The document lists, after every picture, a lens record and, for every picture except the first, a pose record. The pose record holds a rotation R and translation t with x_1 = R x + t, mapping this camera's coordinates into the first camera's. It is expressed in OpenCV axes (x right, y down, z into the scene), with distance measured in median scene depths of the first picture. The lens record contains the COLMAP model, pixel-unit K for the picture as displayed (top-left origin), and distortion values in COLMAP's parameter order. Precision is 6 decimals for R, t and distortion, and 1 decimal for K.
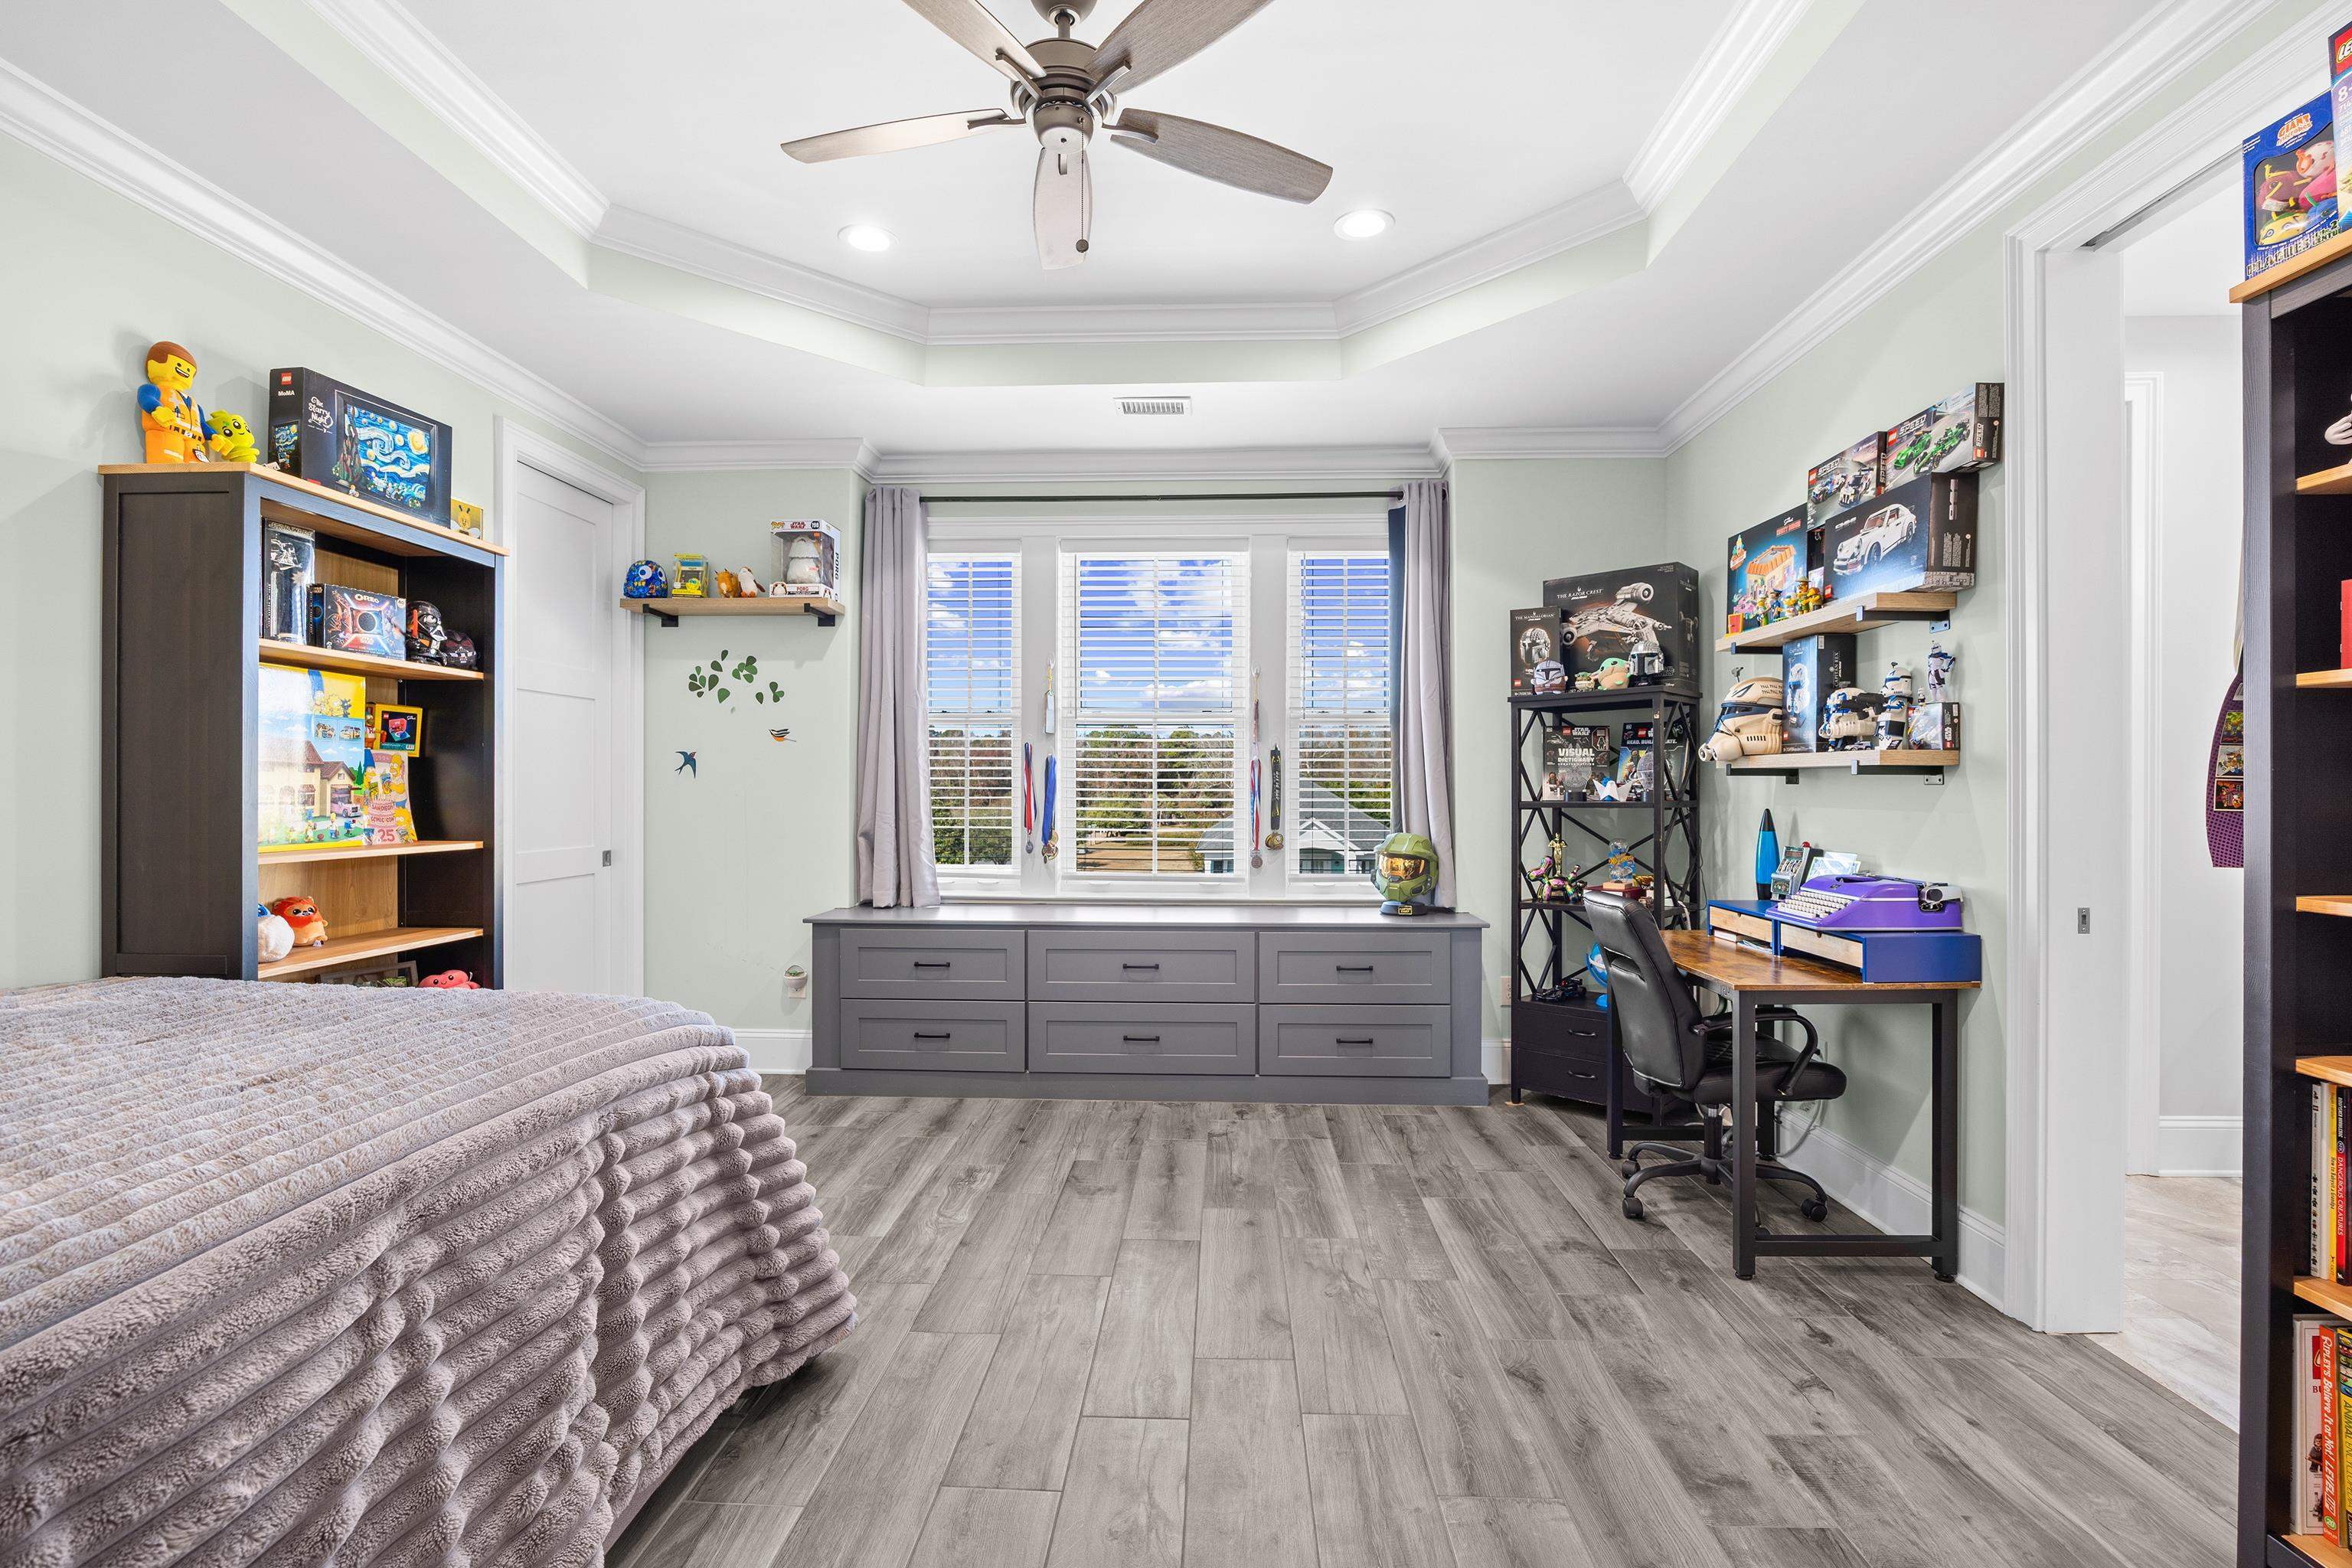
lens RADIAL K [[1069.0, 0, 1176.0], [0, 1069.0, 784.0], [0, 0, 1]] dist [-0.017657, 0.001199]
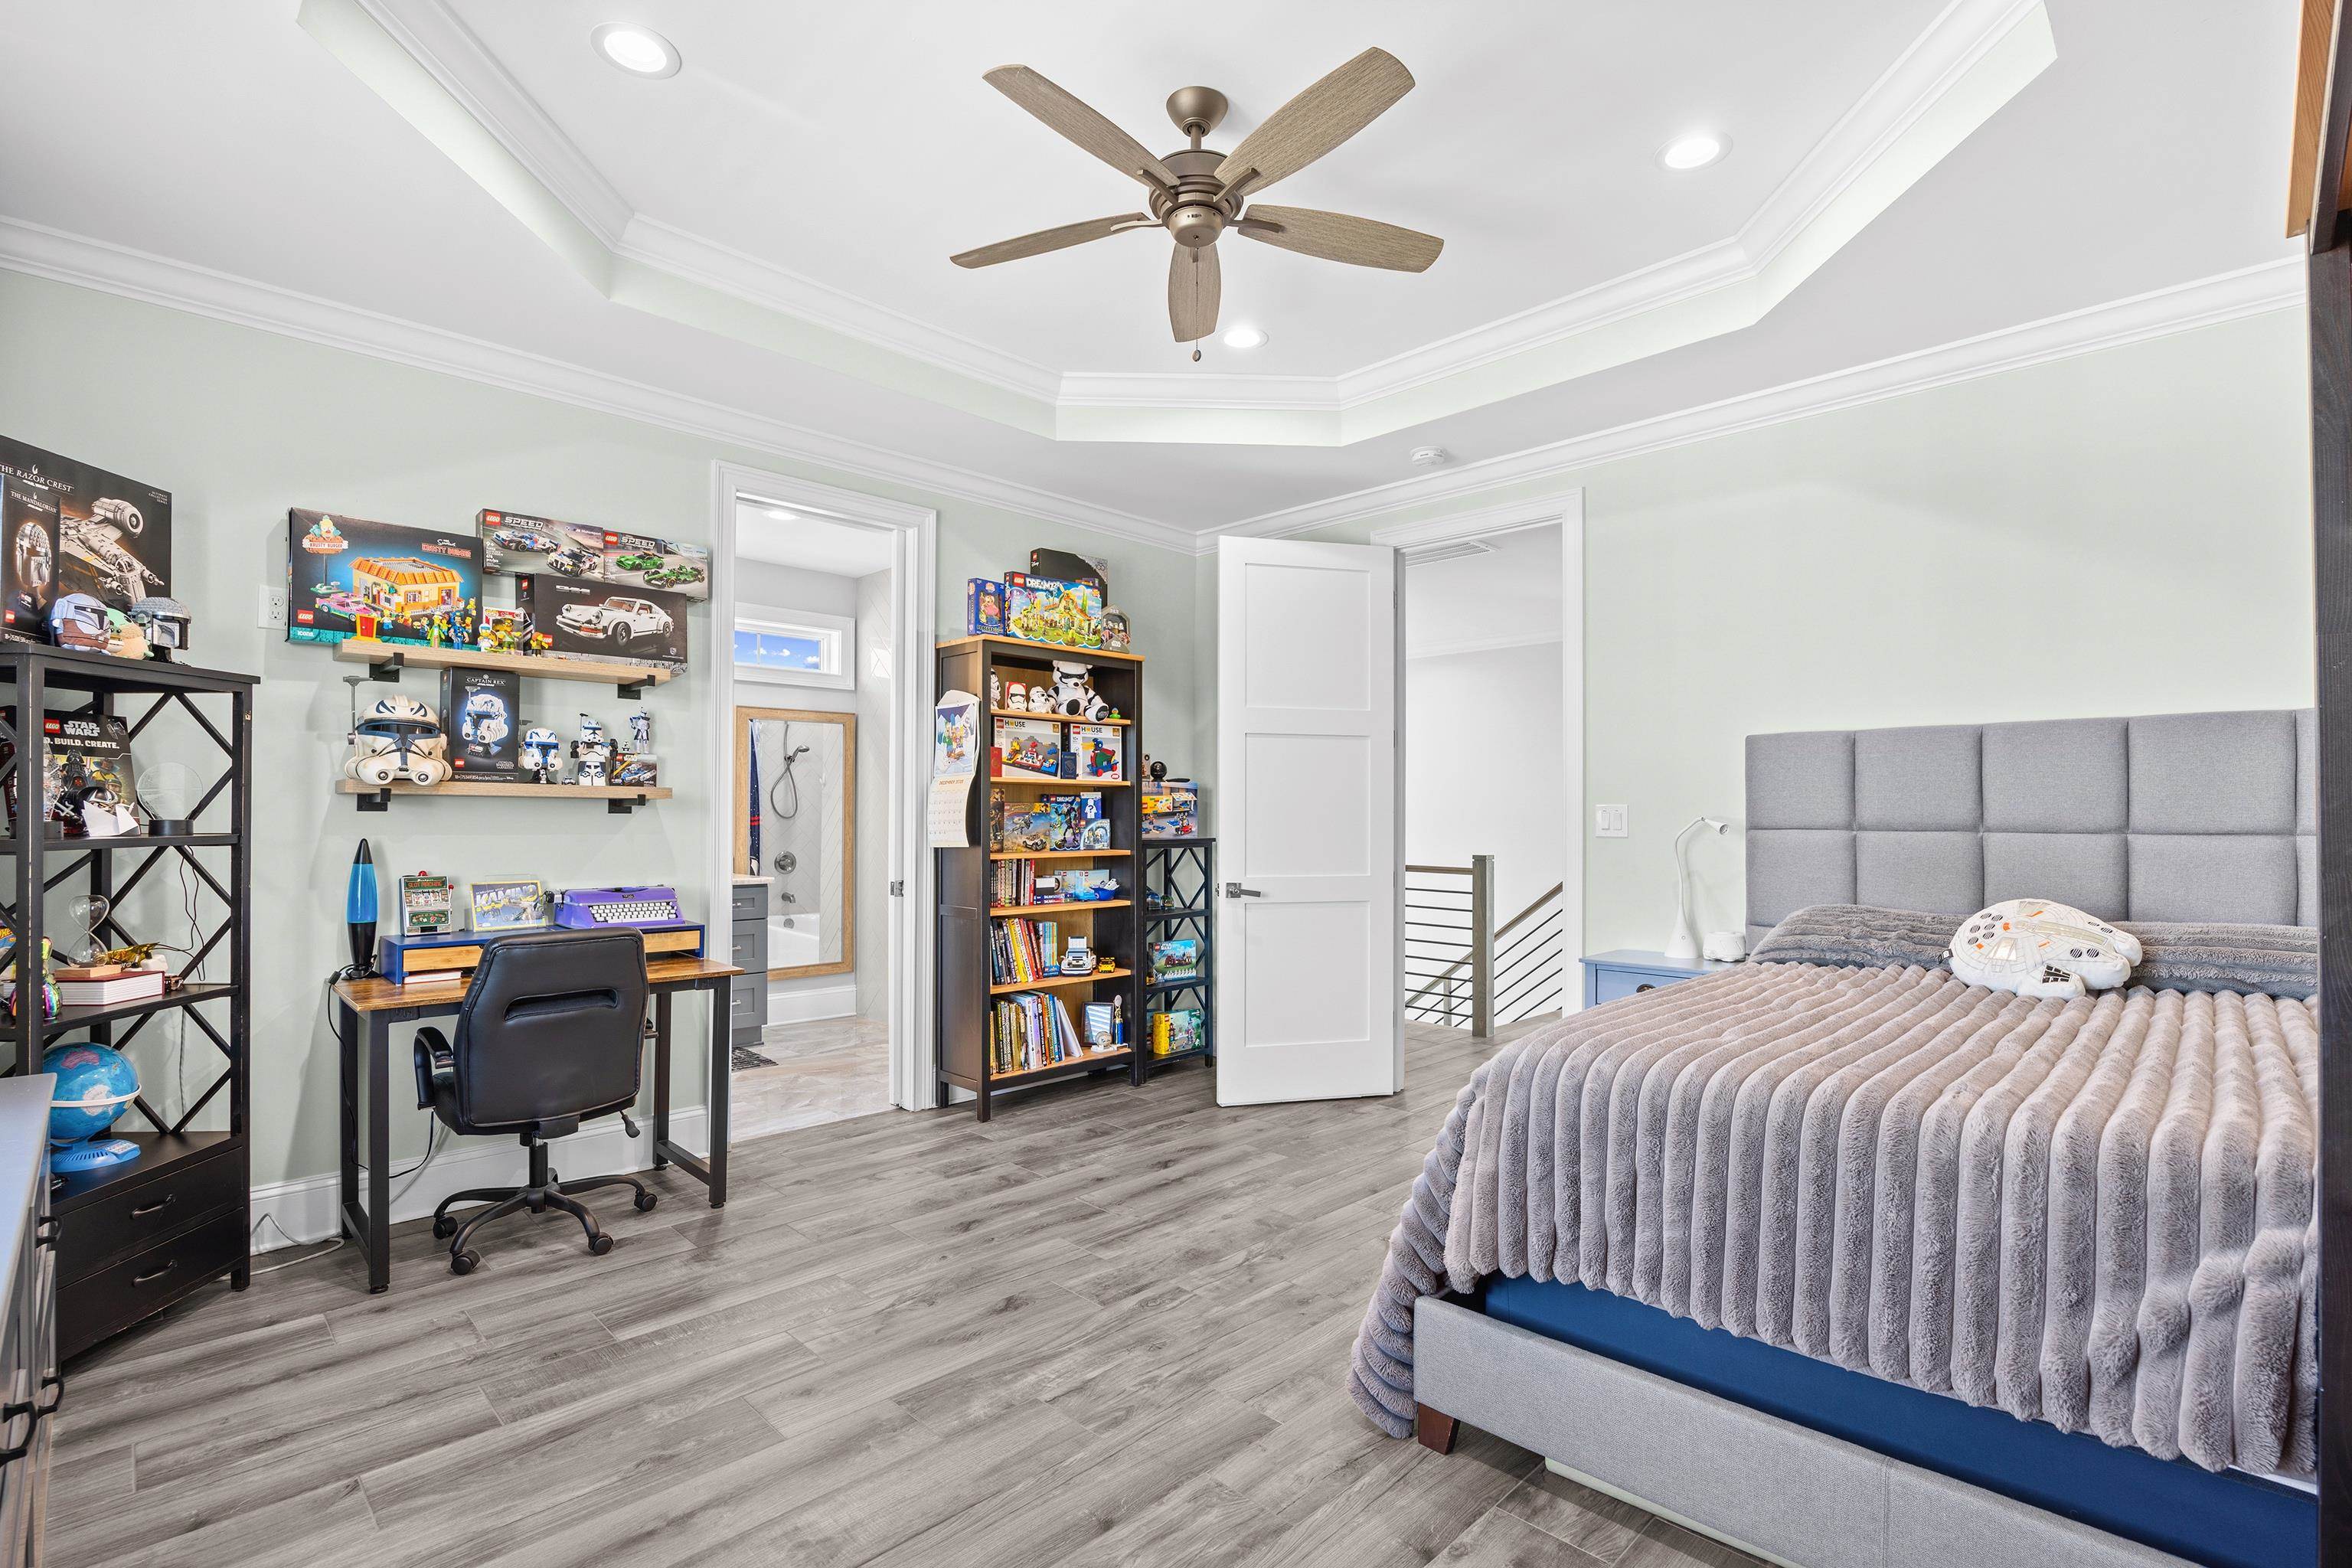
lens RADIAL K [[1069.0, 0, 1176.0], [0, 1069.0, 784.0], [0, 0, 1]] dist [-0.017657, 0.001199]
pose [[-0.734091, 0.020004, 0.678756, -0.684365], [-0.003337, 0.999448, -0.033065, 0.006087], [-0.679043, -0.026538, -0.733619, 1.480794]]
